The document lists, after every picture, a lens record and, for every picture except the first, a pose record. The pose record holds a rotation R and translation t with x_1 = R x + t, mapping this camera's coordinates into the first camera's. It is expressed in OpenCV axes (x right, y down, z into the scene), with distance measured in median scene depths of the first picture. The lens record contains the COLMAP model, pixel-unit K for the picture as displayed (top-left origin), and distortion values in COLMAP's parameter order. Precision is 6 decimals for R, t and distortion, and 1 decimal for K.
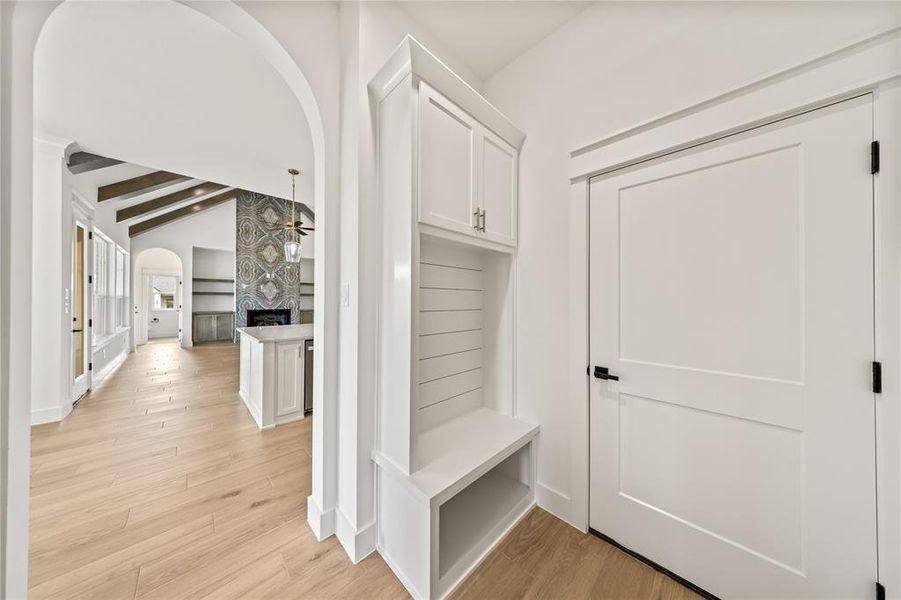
lens RADIAL K [[273.9, 0, 450.5], [0, 273.9, 300.0], [0, 0, 1]] dist [-0.001382, -0.000083]
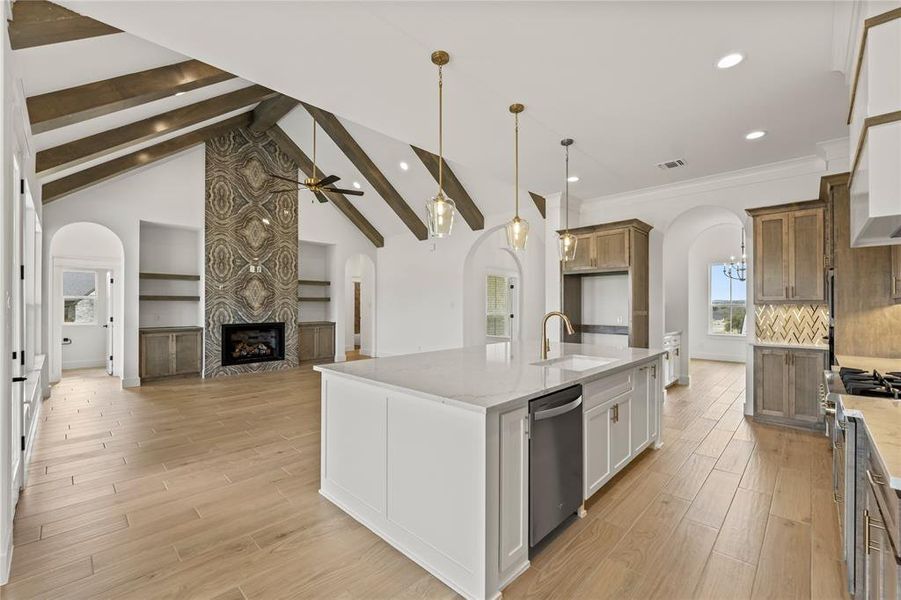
lens RADIAL K [[381.8, 0, 449.8], [0, 381.8, 306.1], [0, 0, 1]] dist [-0.006727, -0.000072]
pose [[0.999646, -0.004437, 0.026252, -0.259626], [0.004347, 0.999985, 0.003477, -0.005903], [-0.026267, -0.003362, 0.999649, 0.131265]]
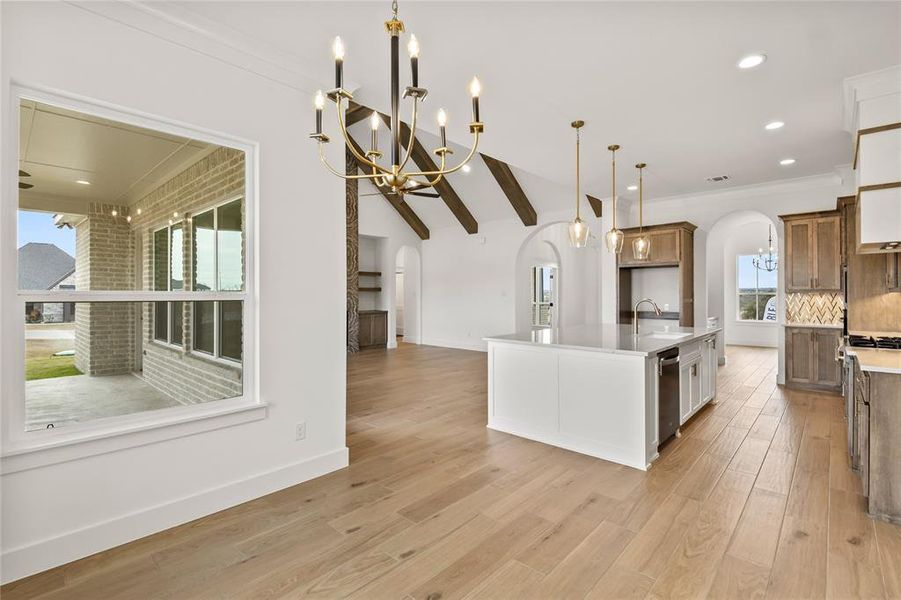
lens RADIAL K [[419.8, 0, 444.2], [0, 419.8, 295.0], [0, 0, 1]] dist [0.002181, -0.009169]
pose [[0.999228, -0.008023, 0.038460, -0.439296], [0.007937, 0.999966, 0.002396, -0.007153], [-0.038477, -0.002089, 0.999257, -0.050641]]
